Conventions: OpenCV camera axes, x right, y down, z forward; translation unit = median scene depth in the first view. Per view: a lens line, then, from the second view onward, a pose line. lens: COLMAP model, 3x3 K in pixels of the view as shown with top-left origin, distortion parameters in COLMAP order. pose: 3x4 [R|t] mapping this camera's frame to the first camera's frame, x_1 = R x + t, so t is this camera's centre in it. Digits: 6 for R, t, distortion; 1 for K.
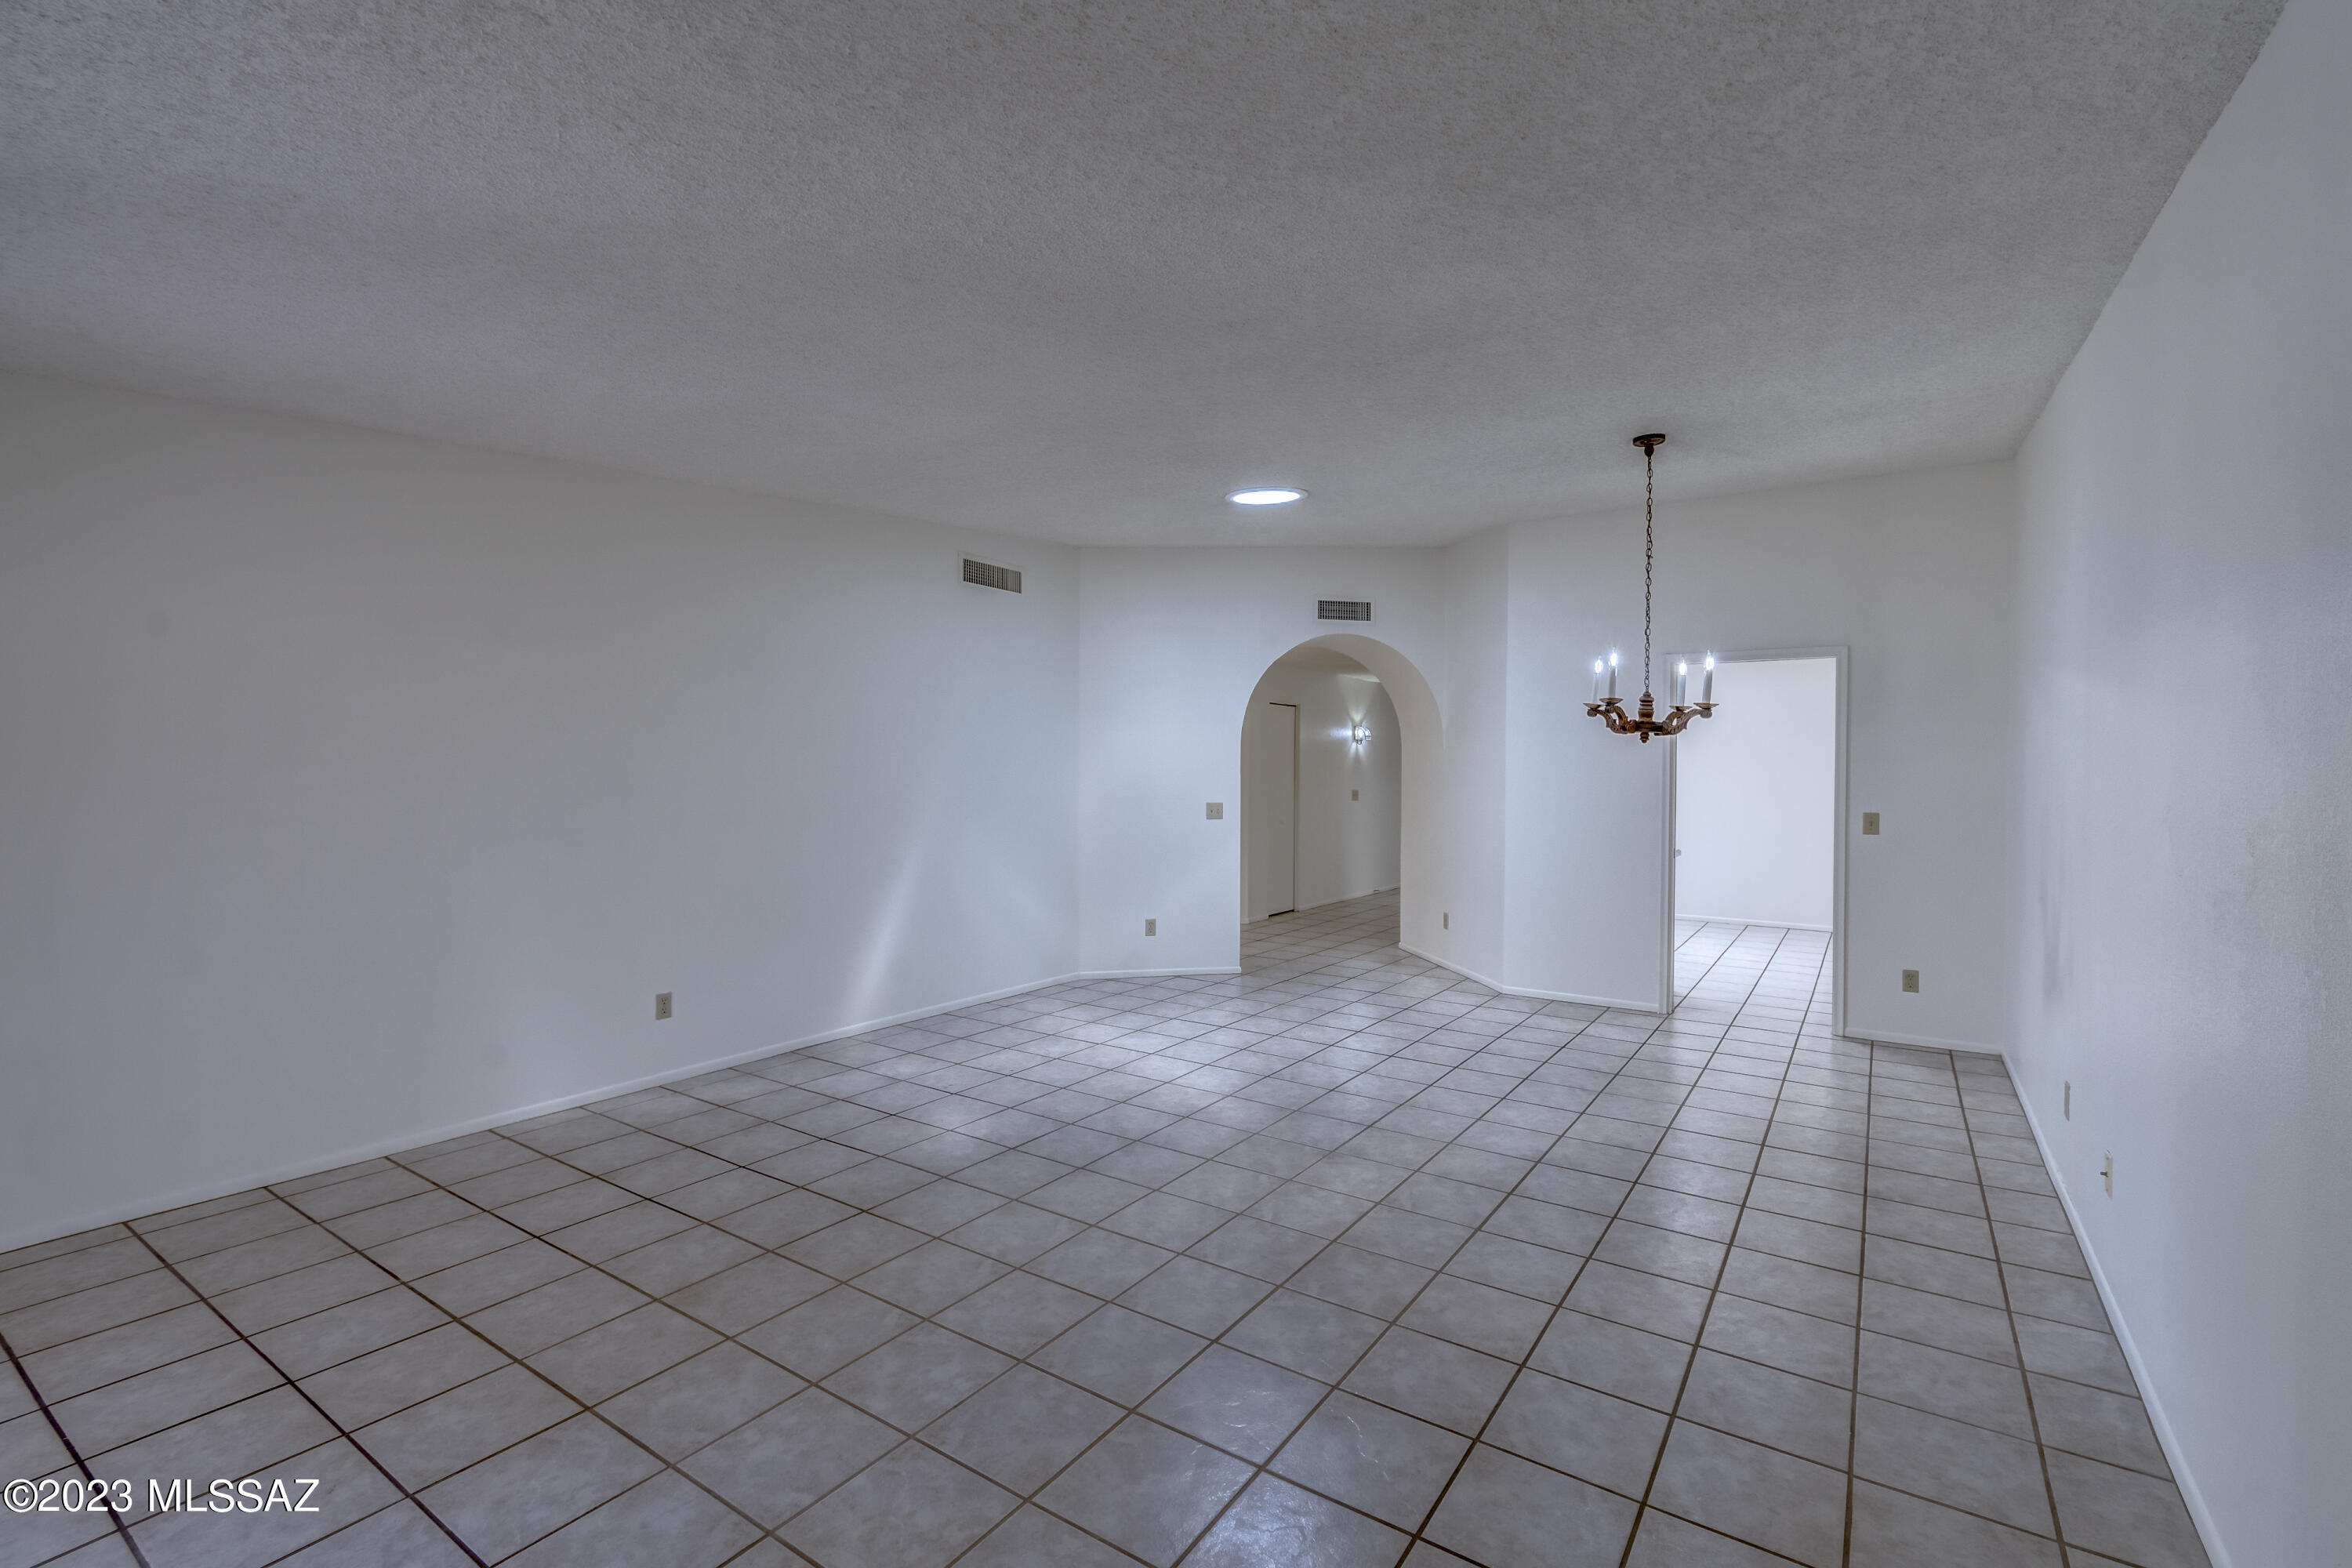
lens RADIAL K [[1042.5, 0, 1194.5], [0, 1042.5, 775.8], [0, 0, 1]] dist [-0.001824, -0.000115]
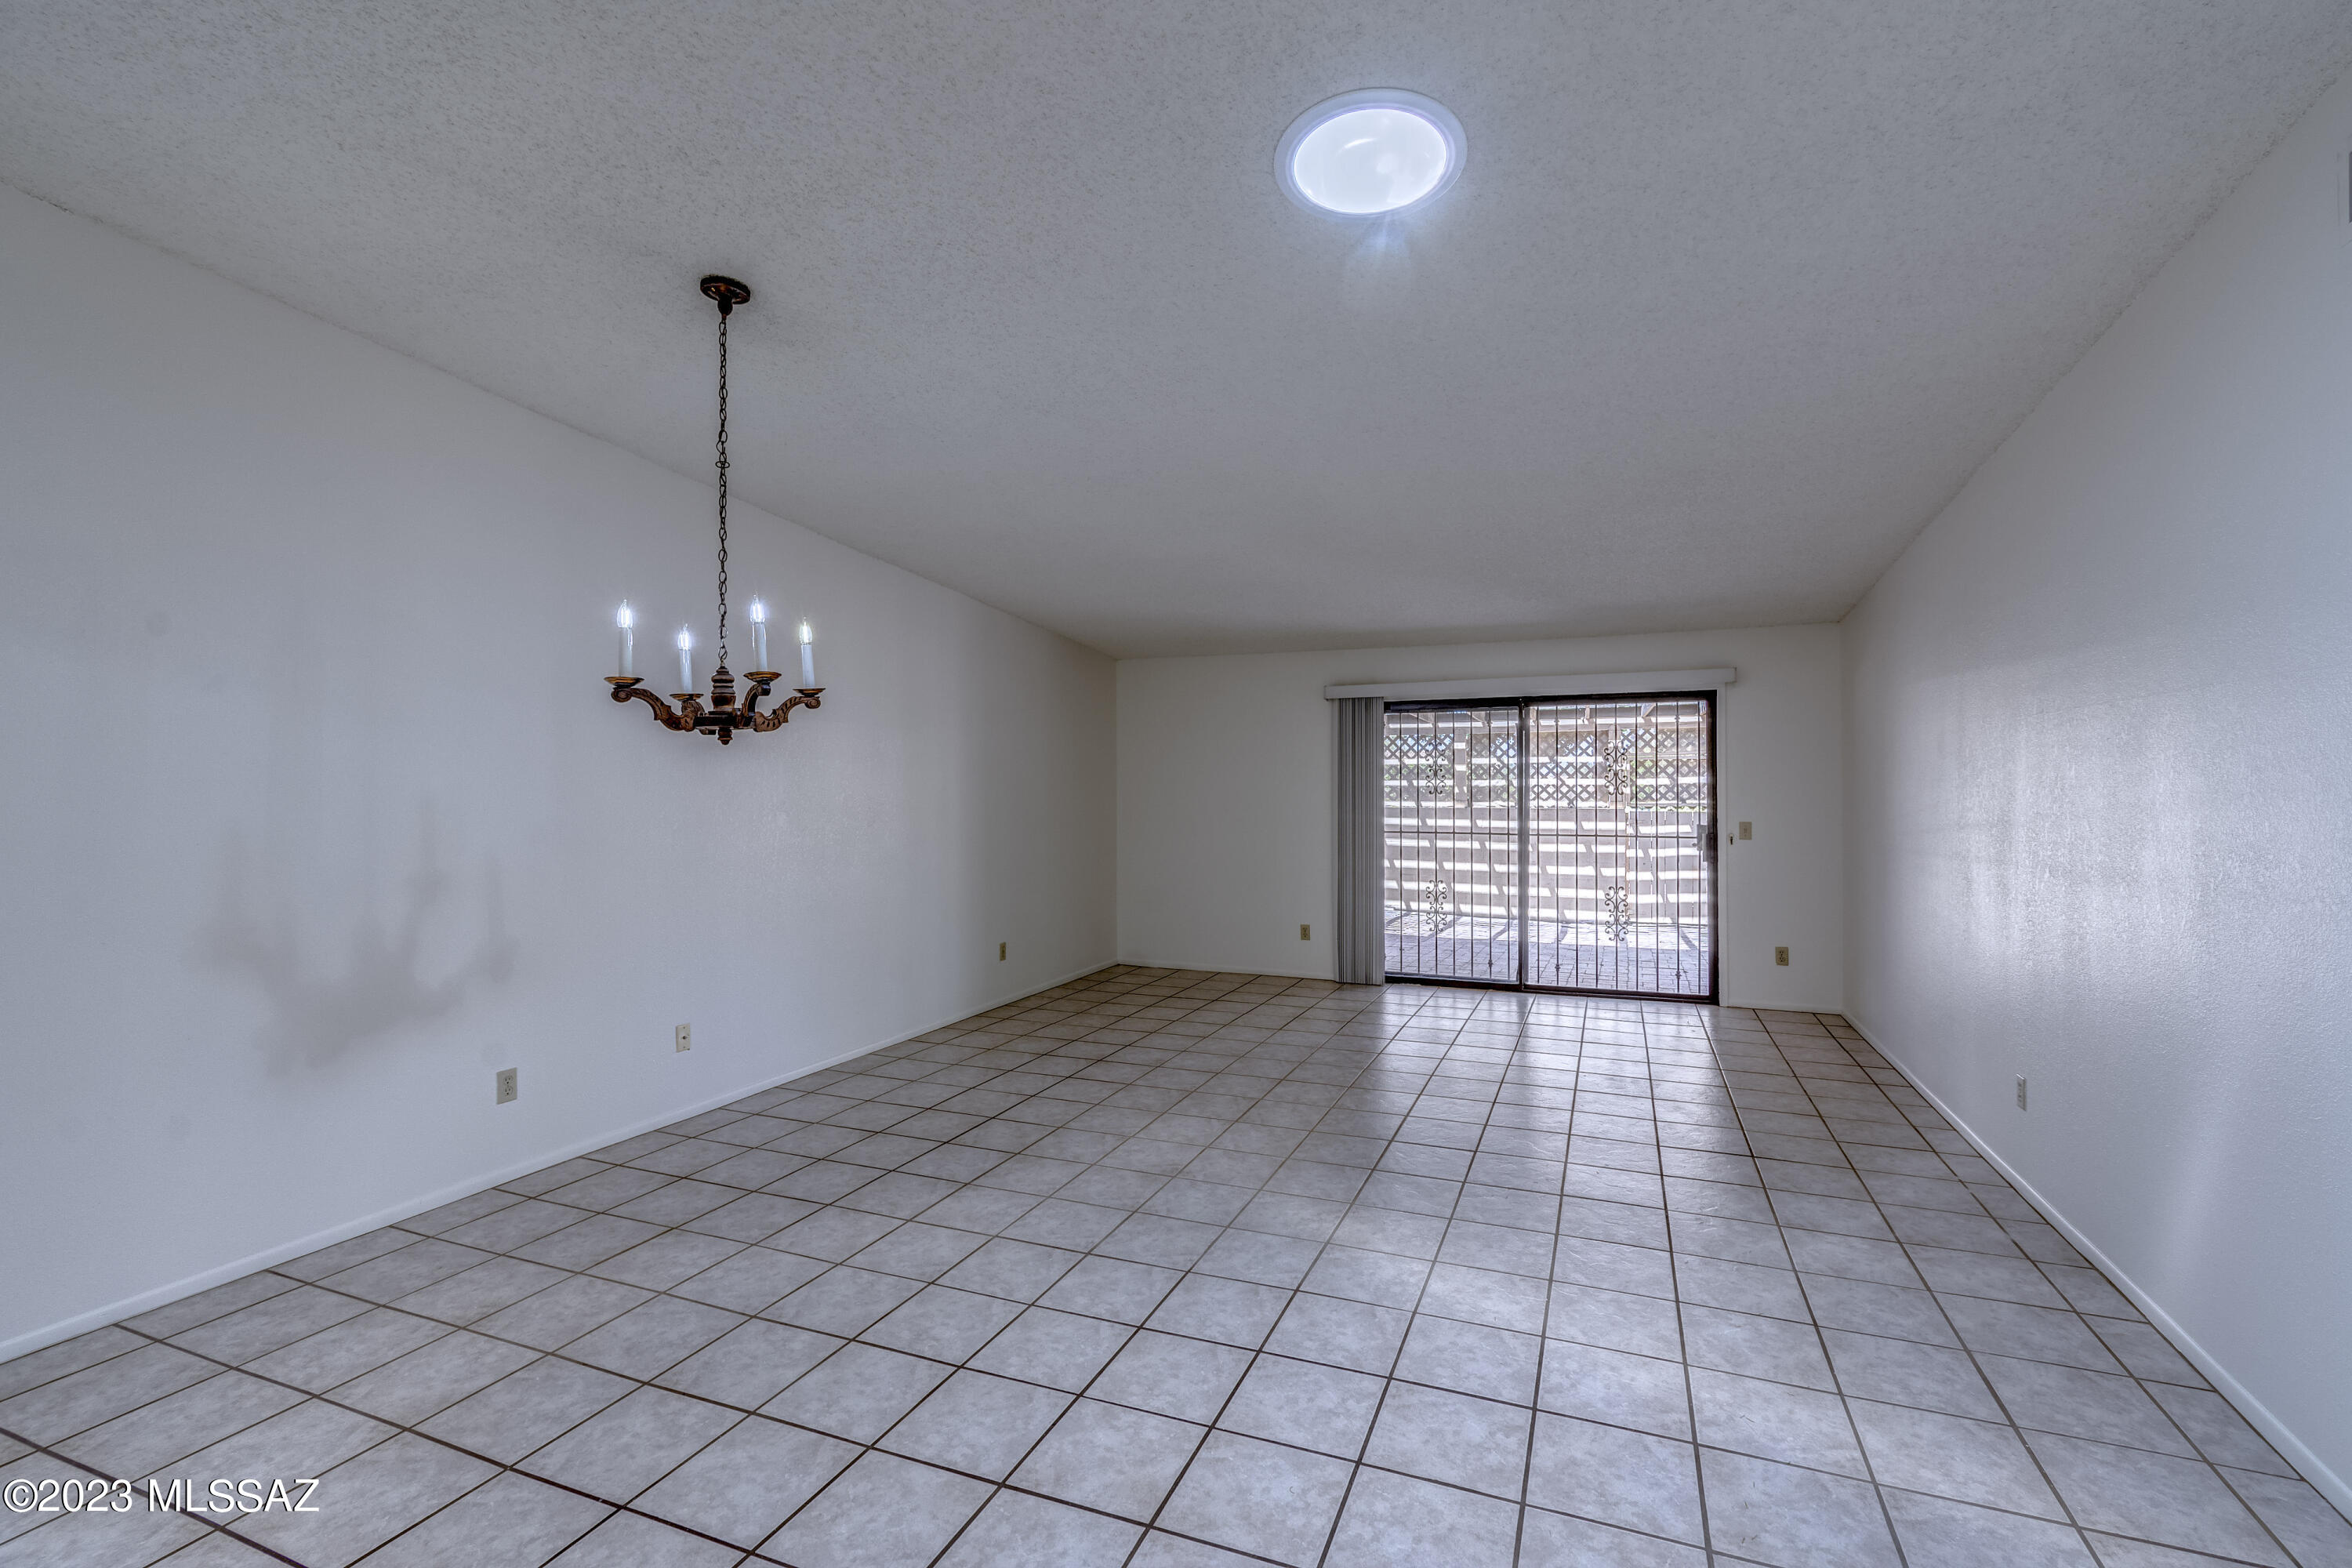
lens RADIAL K [[1042.5, 0, 1171.4], [0, 1042.5, 786.2], [0, 0, 1]] dist [-0.001824, -0.000115]
pose [[-0.983625, -0.004236, -0.180177, 0.318614], [-0.005281, 0.999972, 0.005317, -0.011815], [0.180149, 0.006181, -0.983620, 1.996352]]
